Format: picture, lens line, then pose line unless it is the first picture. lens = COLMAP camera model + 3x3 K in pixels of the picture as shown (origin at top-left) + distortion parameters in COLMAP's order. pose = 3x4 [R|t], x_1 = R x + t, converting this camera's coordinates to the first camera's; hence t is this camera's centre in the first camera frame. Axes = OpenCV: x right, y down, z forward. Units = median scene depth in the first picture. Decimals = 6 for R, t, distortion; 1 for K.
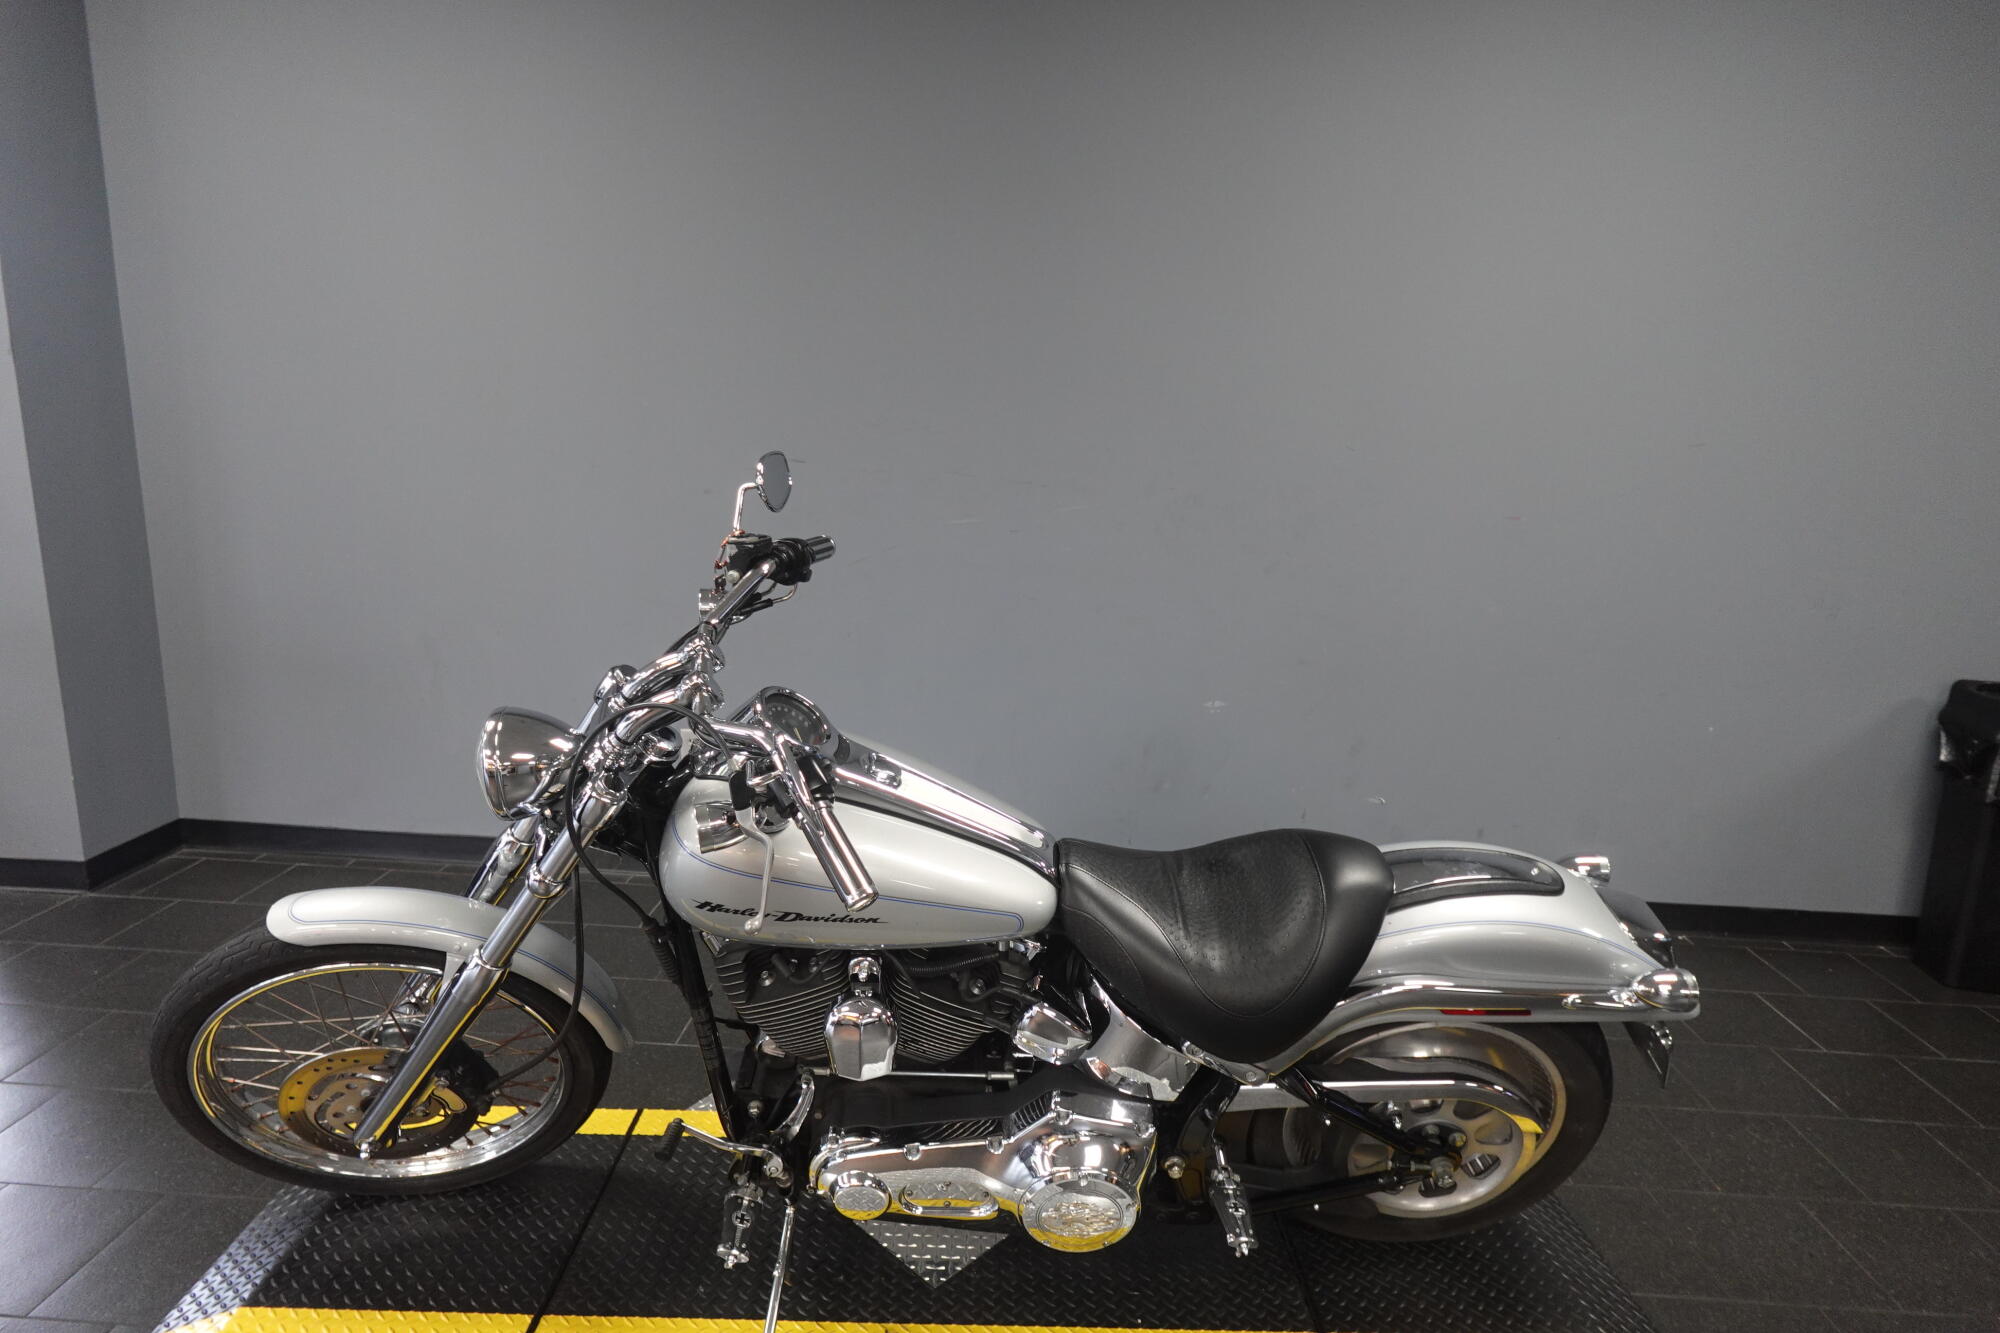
lens RADIAL K [[1120.3, 0, 1004.8], [0, 1120.3, 663.6], [0, 0, 1]] dist [0.006278, -0.004233]
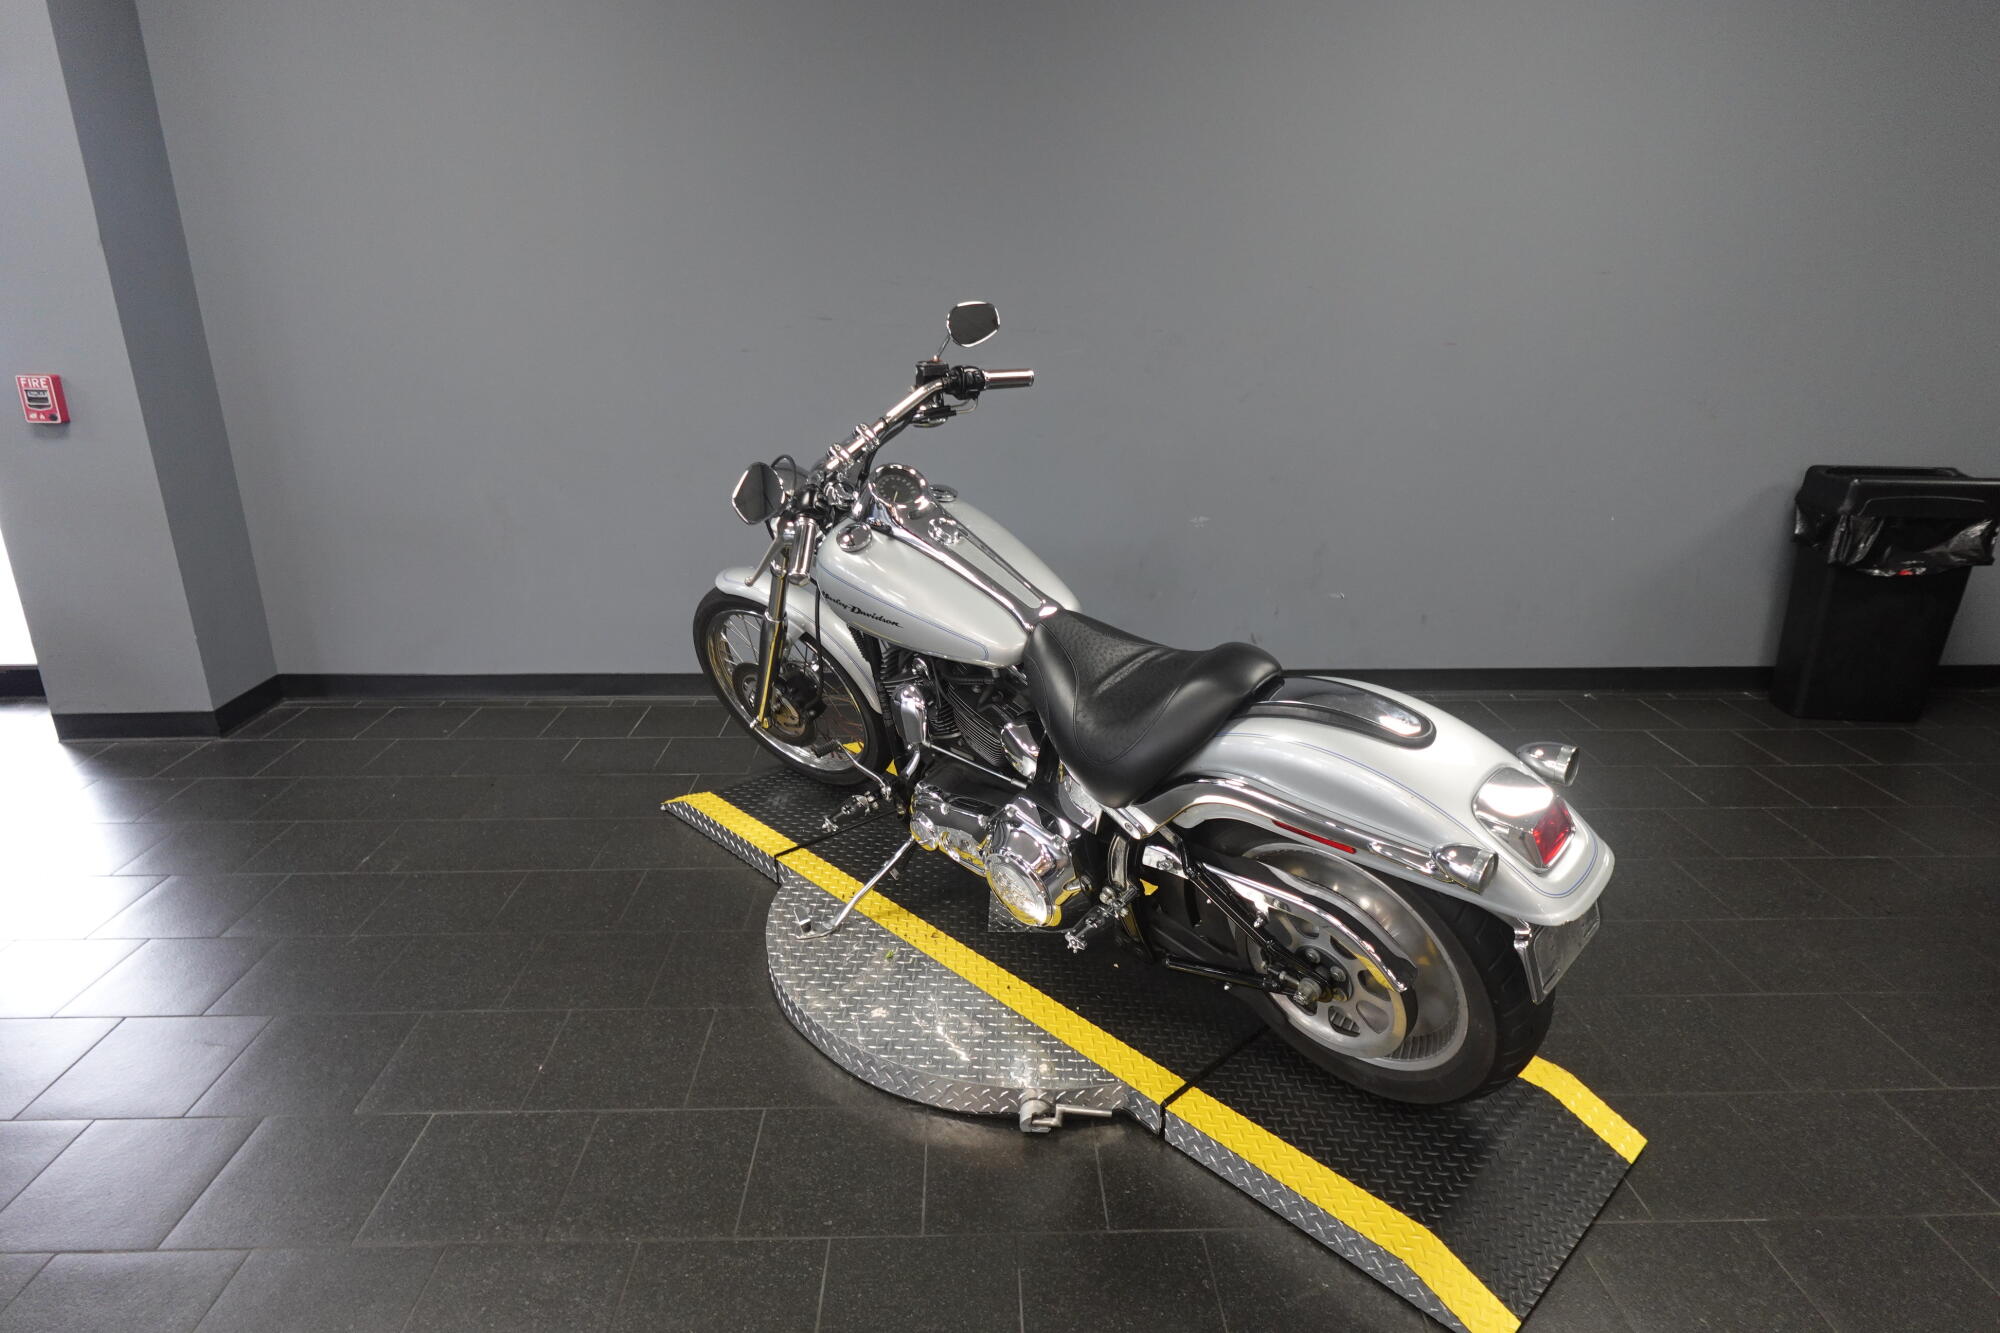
lens RADIAL K [[1120.3, 0, 1002.7], [0, 1120.3, 659.2], [0, 0, 1]] dist [0.006278, -0.004233]
pose [[0.996602, -0.058950, 0.057521, -0.096914], [0.052027, 0.991977, 0.115214, 0.037371], [-0.063851, -0.111830, 0.991674, -0.162697]]
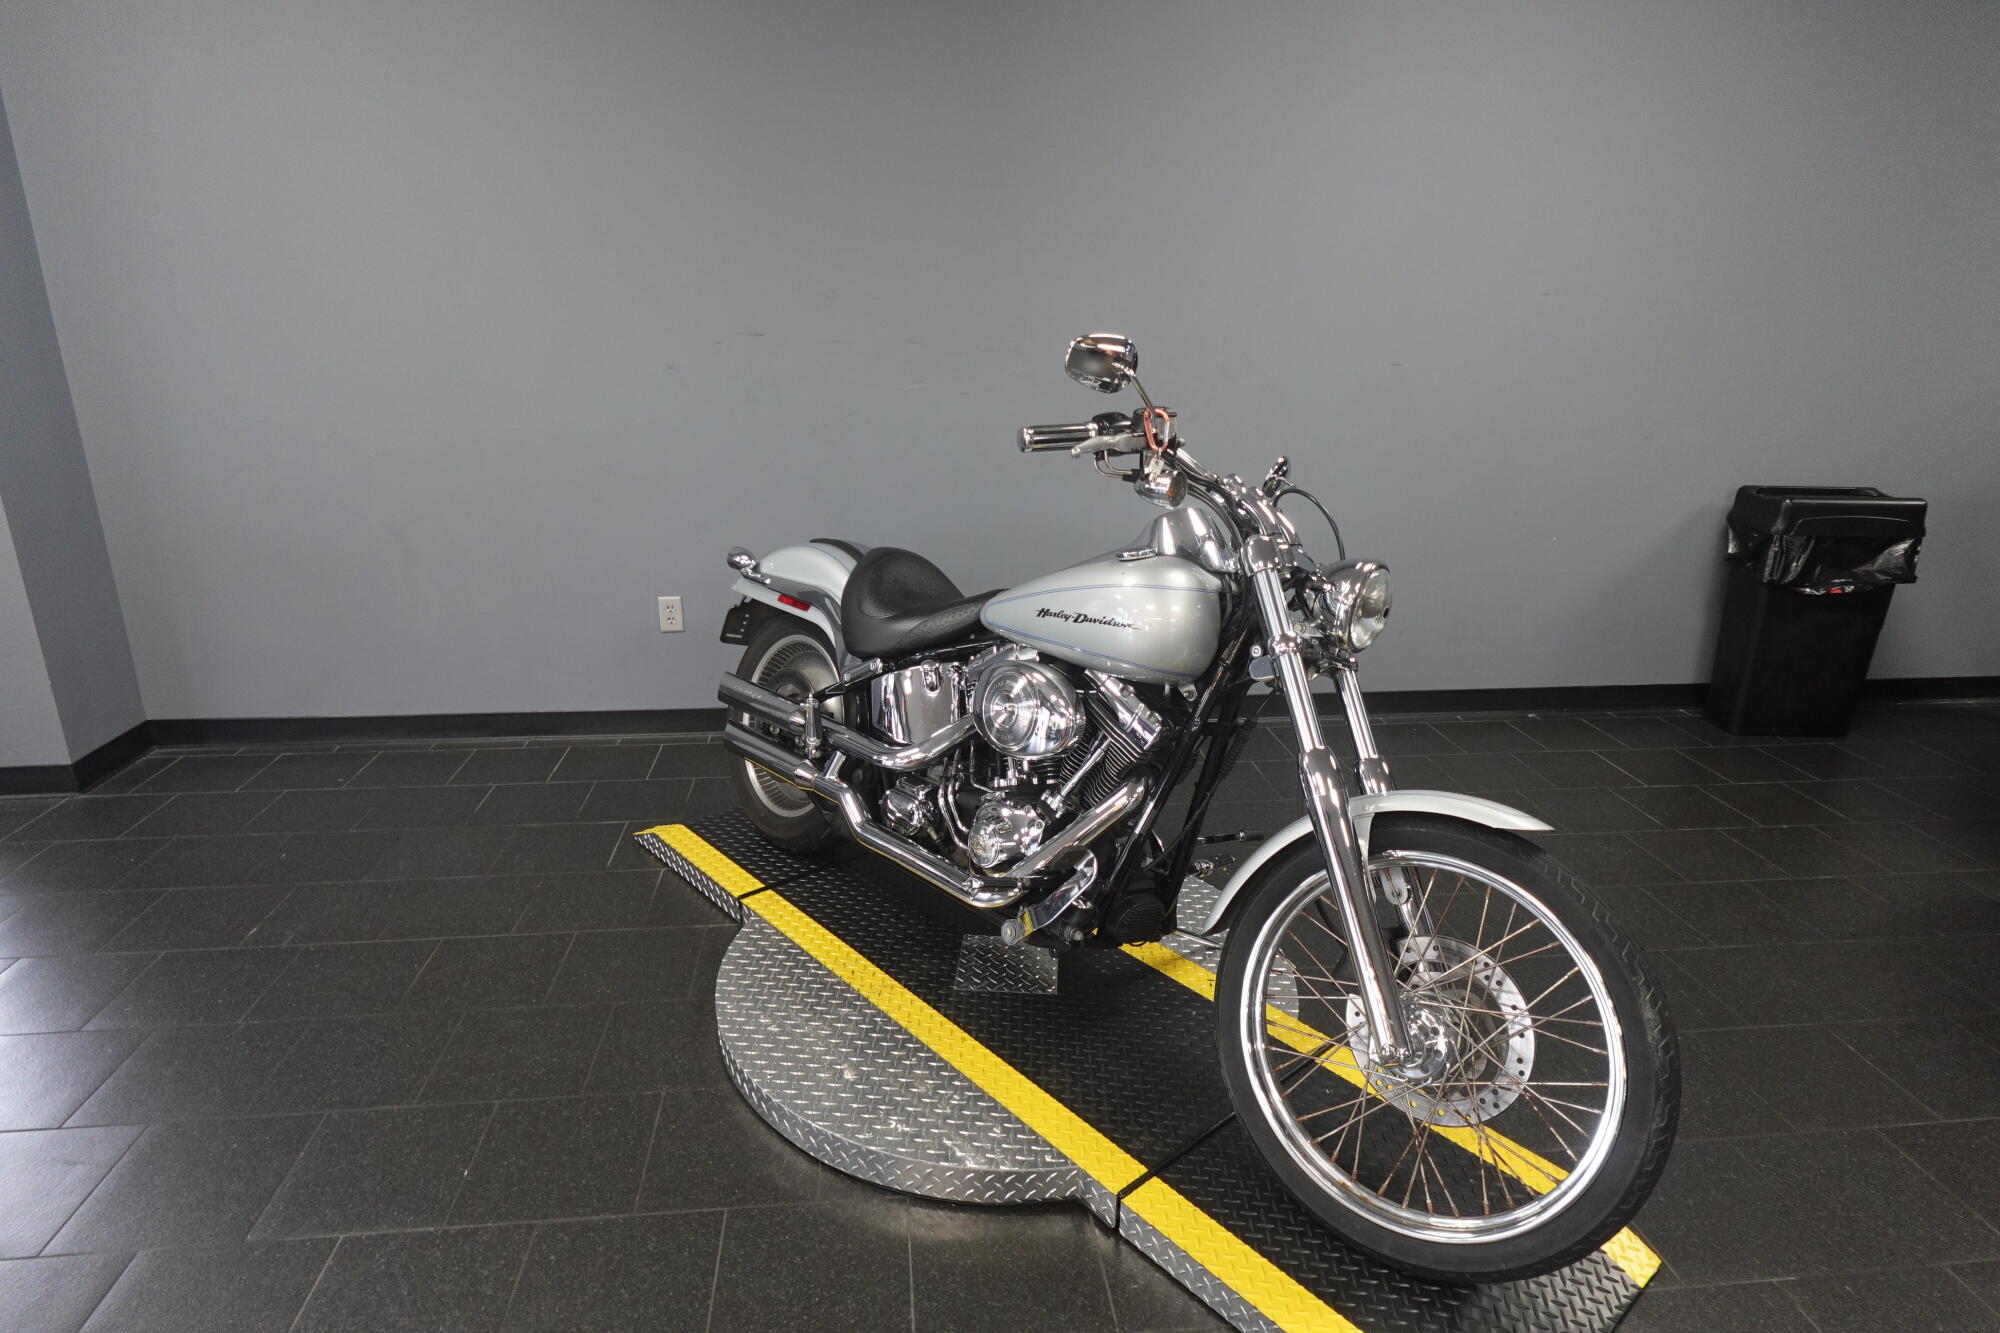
lens RADIAL K [[1120.3, 0, 1000.9], [0, 1120.3, 661.1], [0, 0, 1]] dist [0.006278, -0.004233]
pose [[0.987900, -0.073243, 0.136708, -0.129917], [0.058744, 0.992496, 0.107239, 0.025897], [-0.143537, -0.097911, 0.984790, -0.106392]]
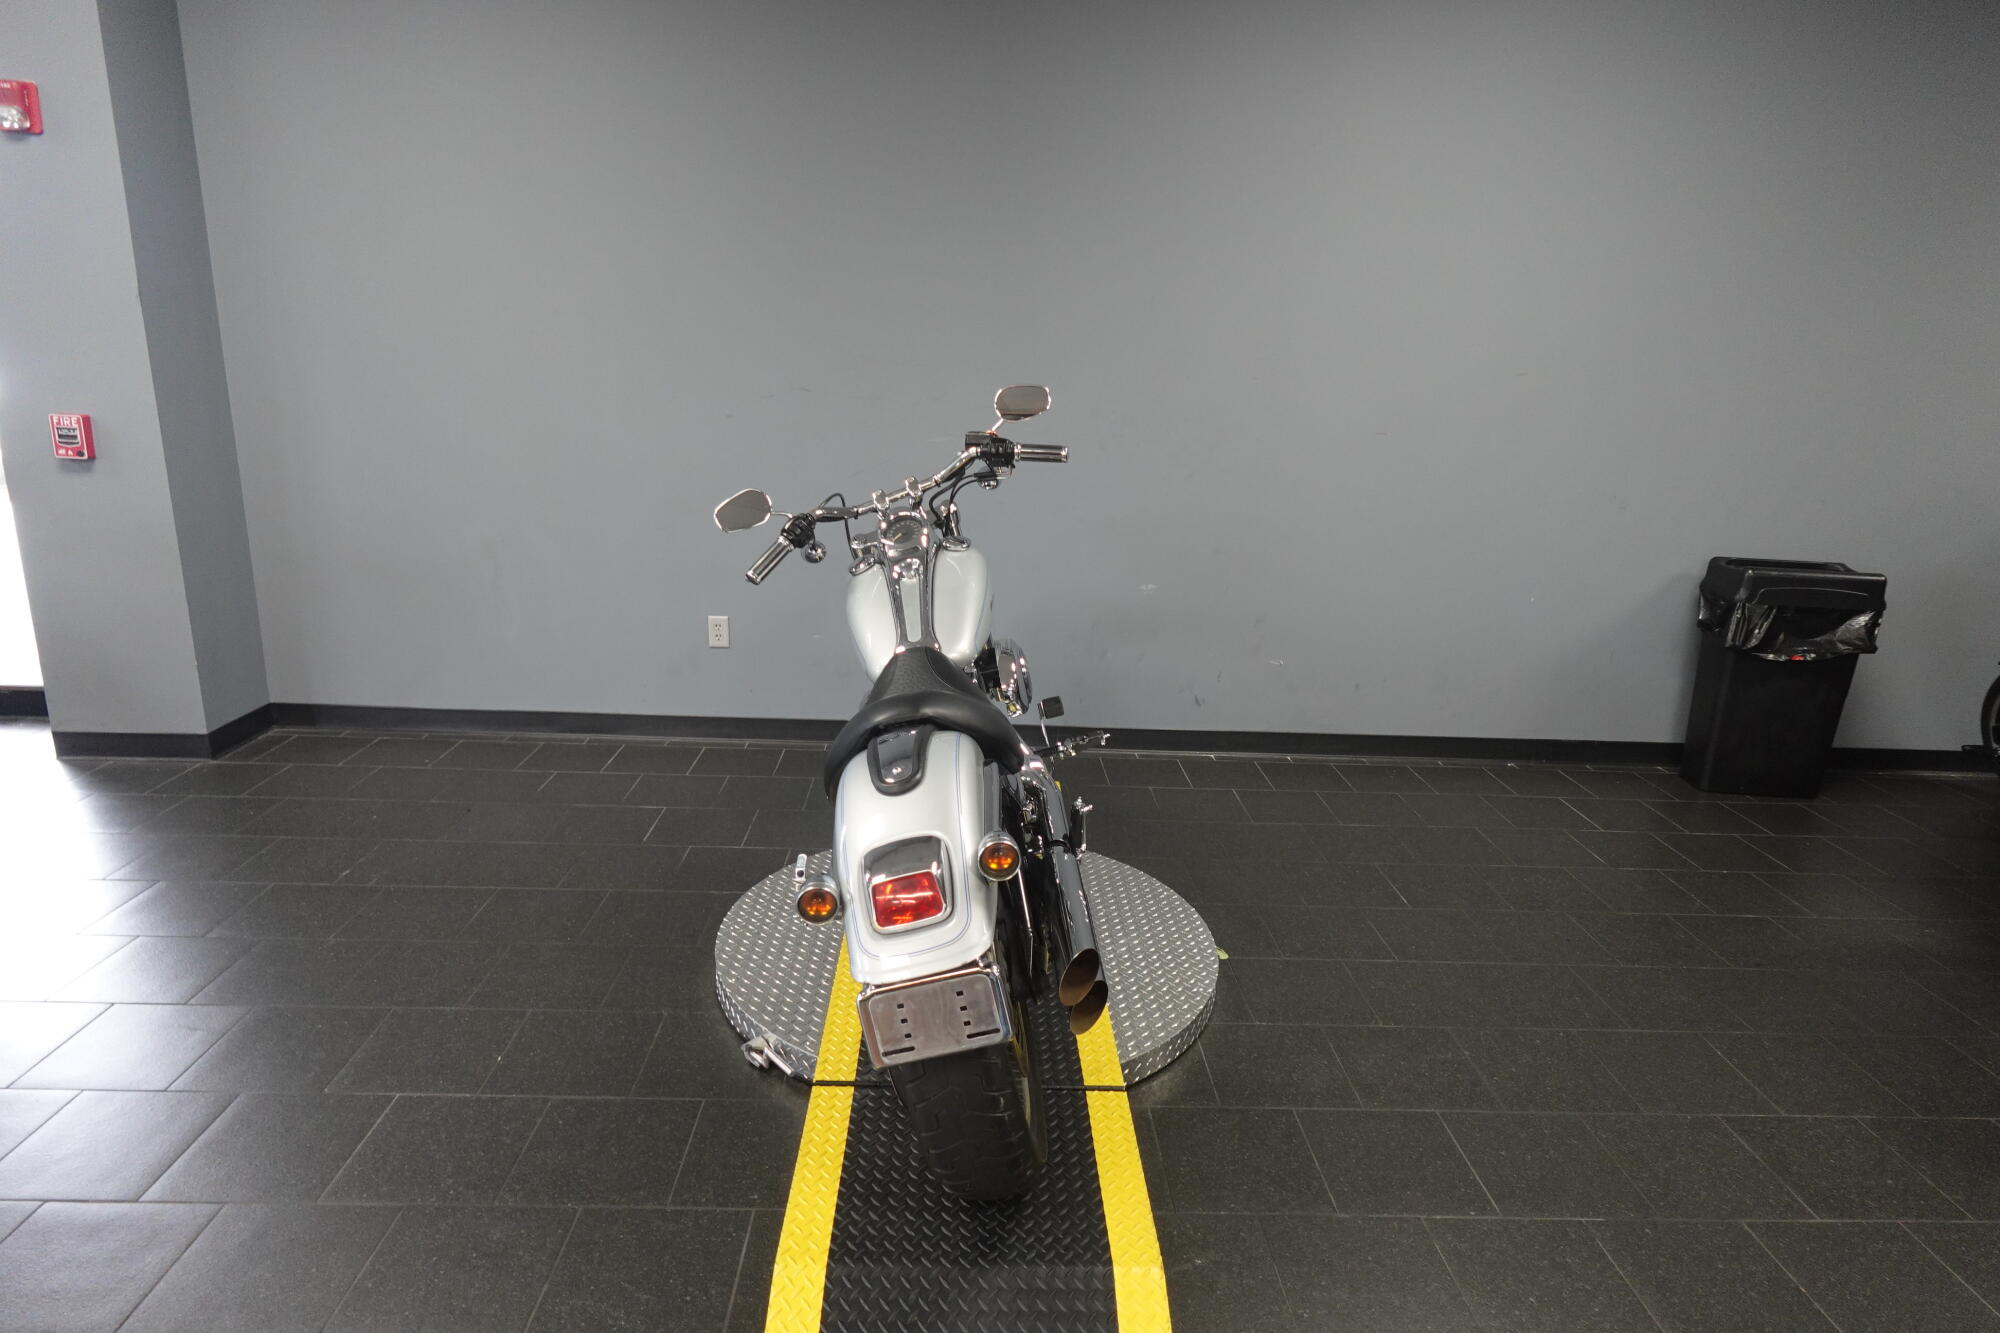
lens RADIAL K [[1120.3, 0, 1002.2], [0, 1120.3, 661.5], [0, 0, 1]] dist [0.006278, -0.004233]
pose [[0.997138, -0.021282, 0.072552, -0.069828], [0.017427, 0.998423, 0.053364, 0.052865], [-0.073573, -0.051947, 0.995936, -0.243581]]
